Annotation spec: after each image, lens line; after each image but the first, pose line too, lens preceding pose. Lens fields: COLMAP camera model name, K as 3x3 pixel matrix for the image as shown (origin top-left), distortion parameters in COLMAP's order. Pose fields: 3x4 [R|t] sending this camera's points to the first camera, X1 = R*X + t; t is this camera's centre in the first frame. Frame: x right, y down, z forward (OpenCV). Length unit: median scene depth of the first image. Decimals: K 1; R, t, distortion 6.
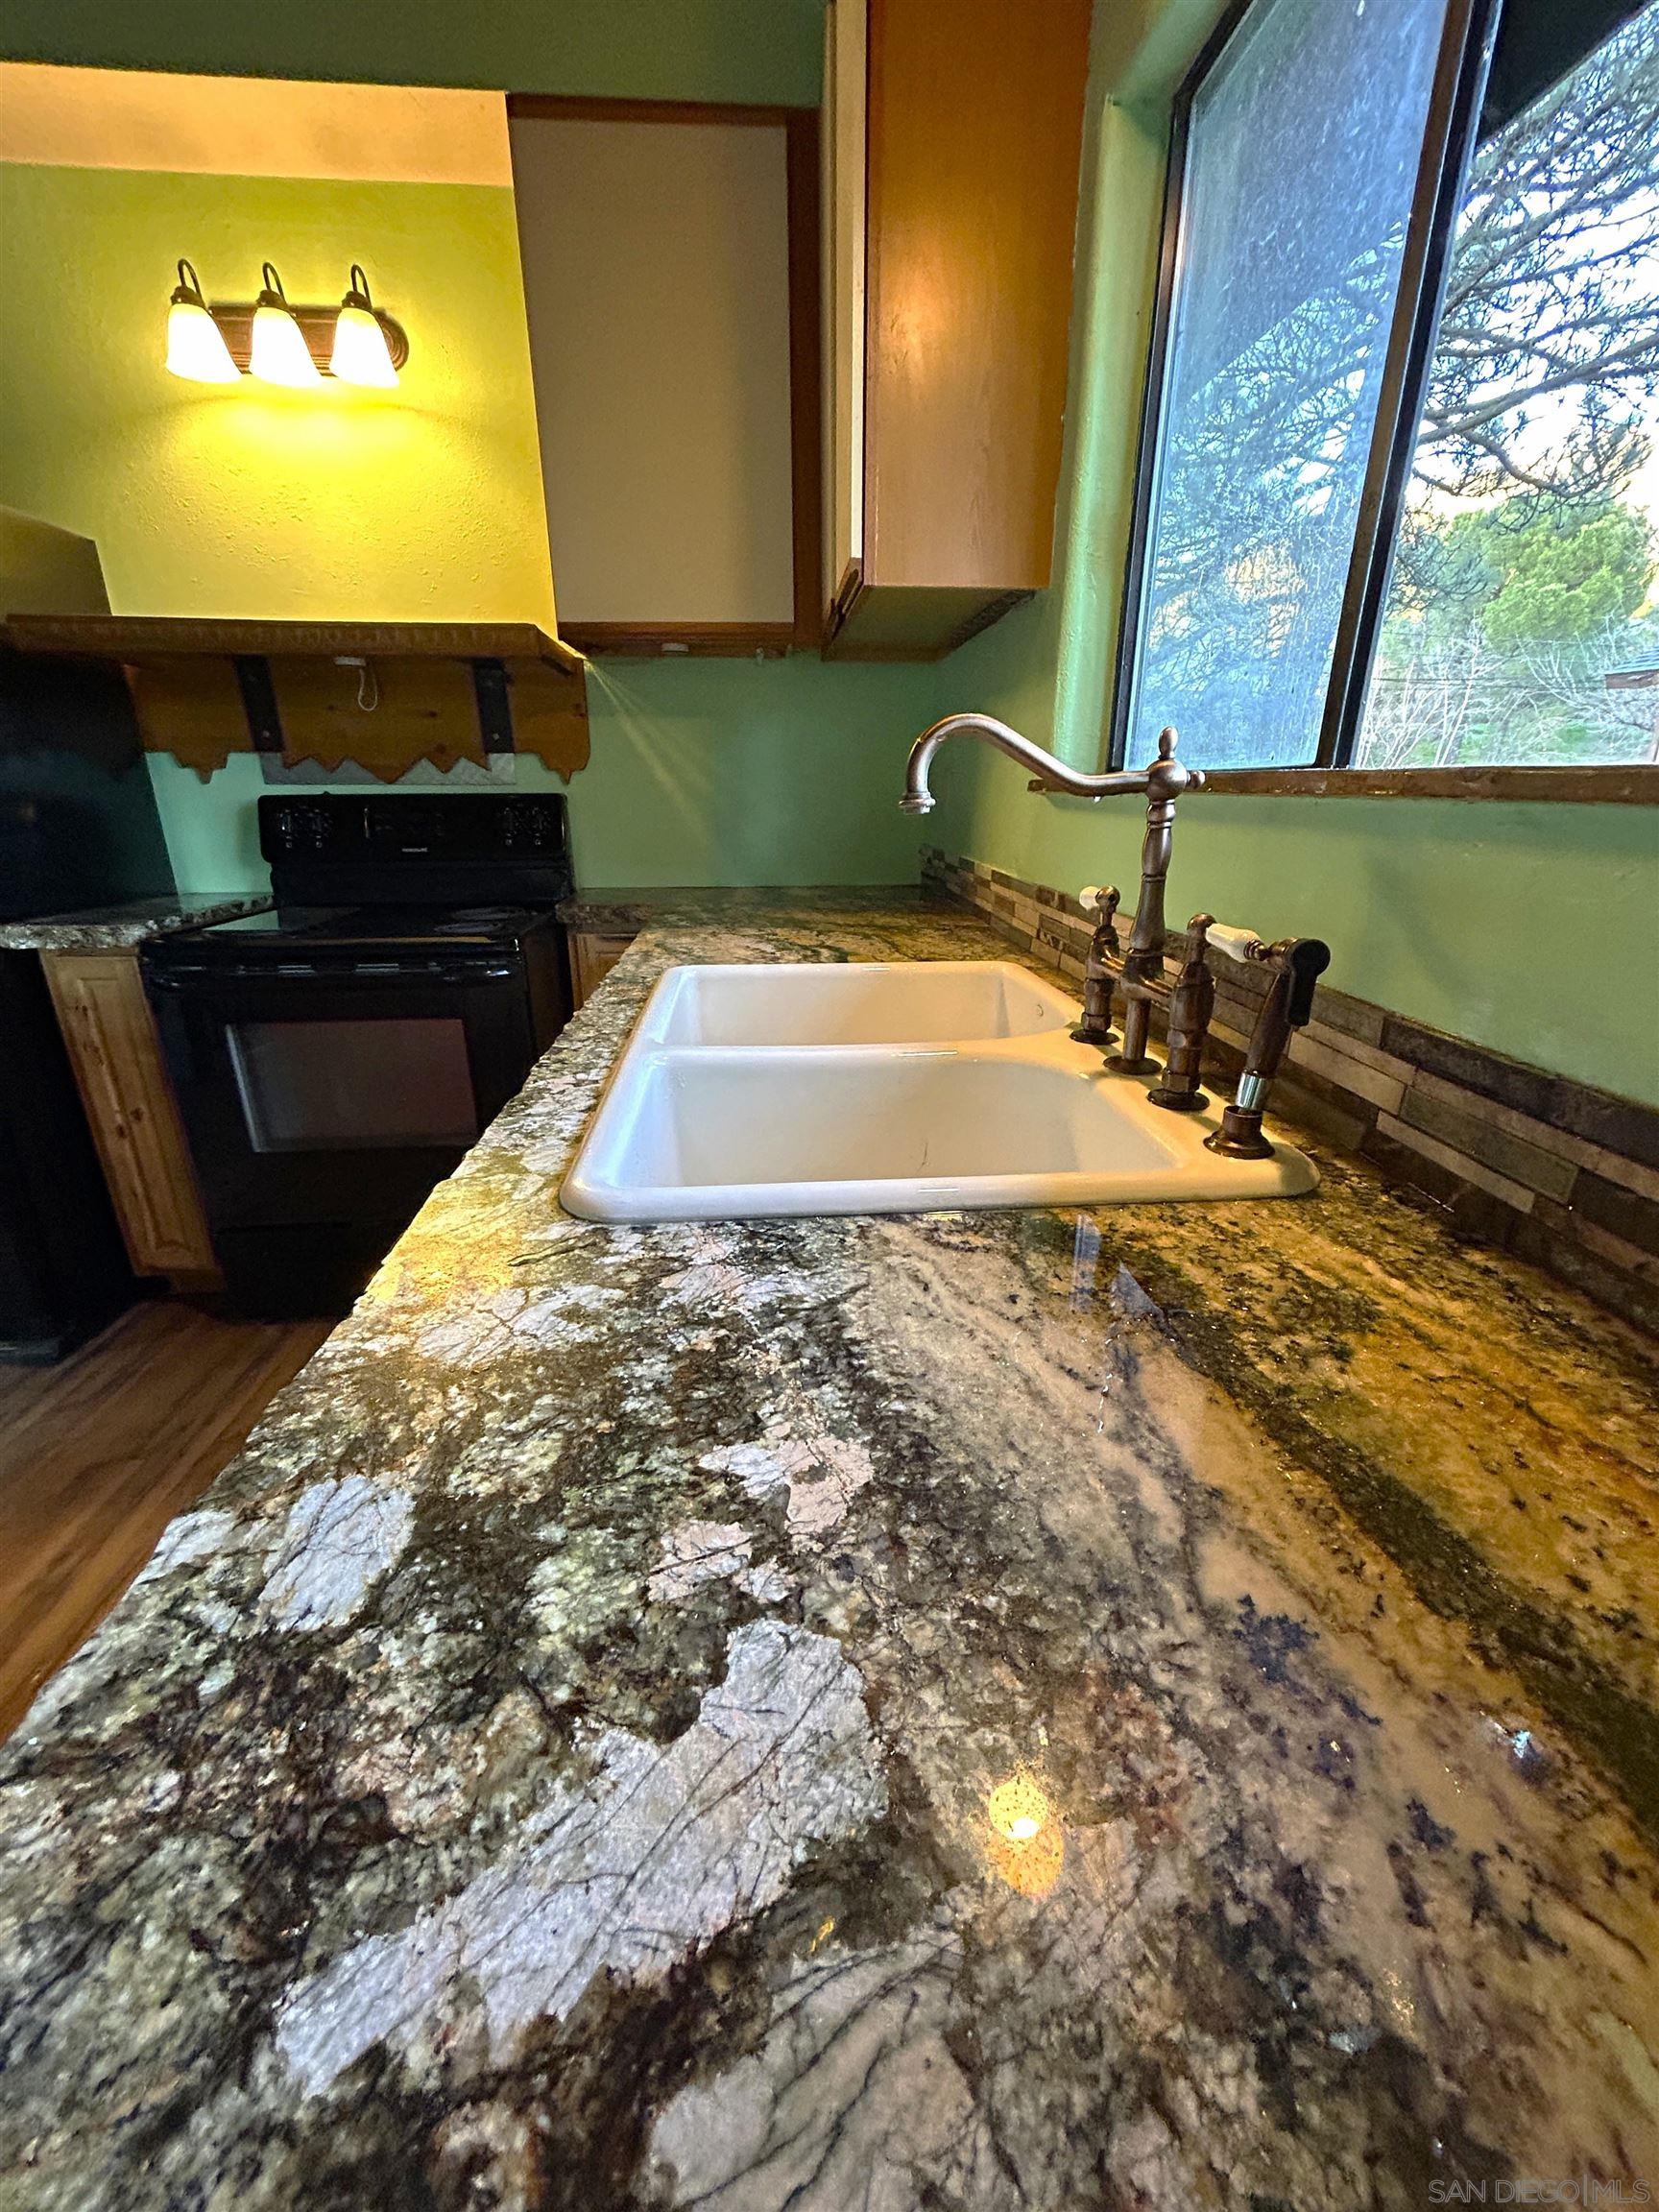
lens RADIAL K [[888.4, 0, 828.2], [0, 888.4, 1107.5], [0, 0, 1]] dist [0.001909, -0.000489]
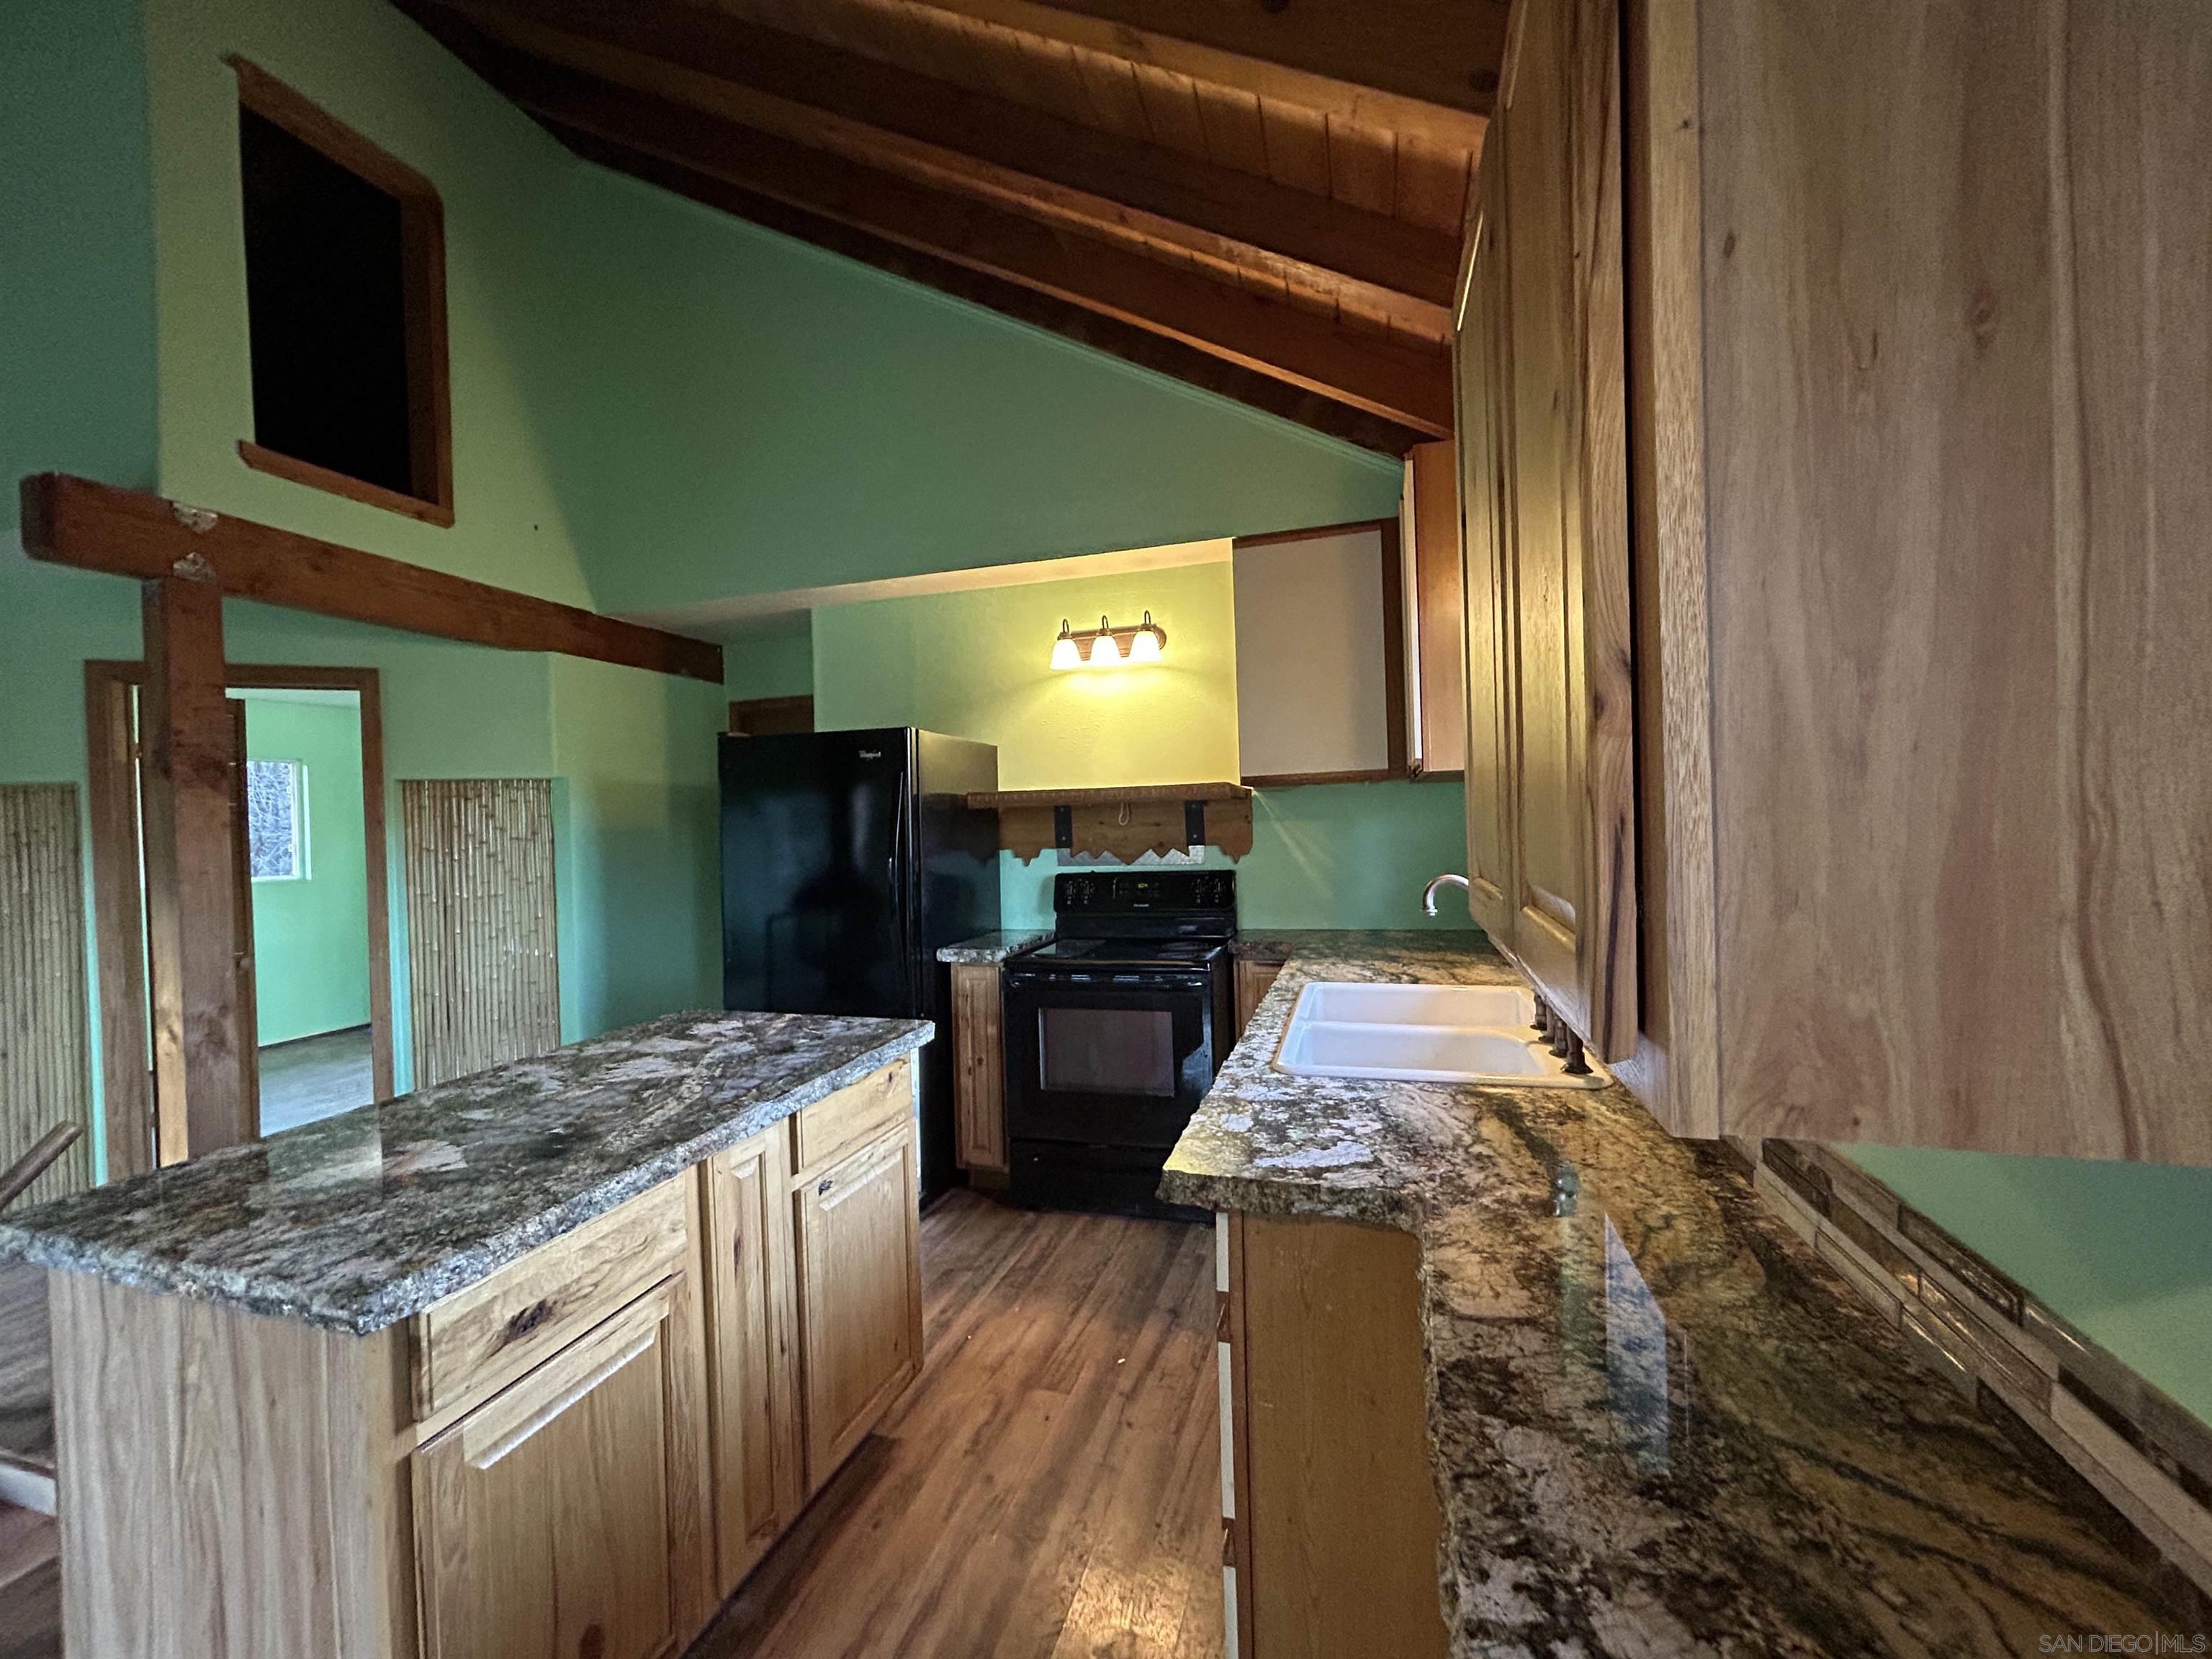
lens RADIAL K [[888.4, 0, 1119.1], [0, 888.4, 835.7], [0, 0, 1]] dist [0.001909, -0.000489]
pose [[0.936748, -0.023051, -0.349244, 0.100055], [-0.090788, 0.947673, -0.306062, 0.150067], [0.338024, 0.318410, 0.885638, -0.842516]]
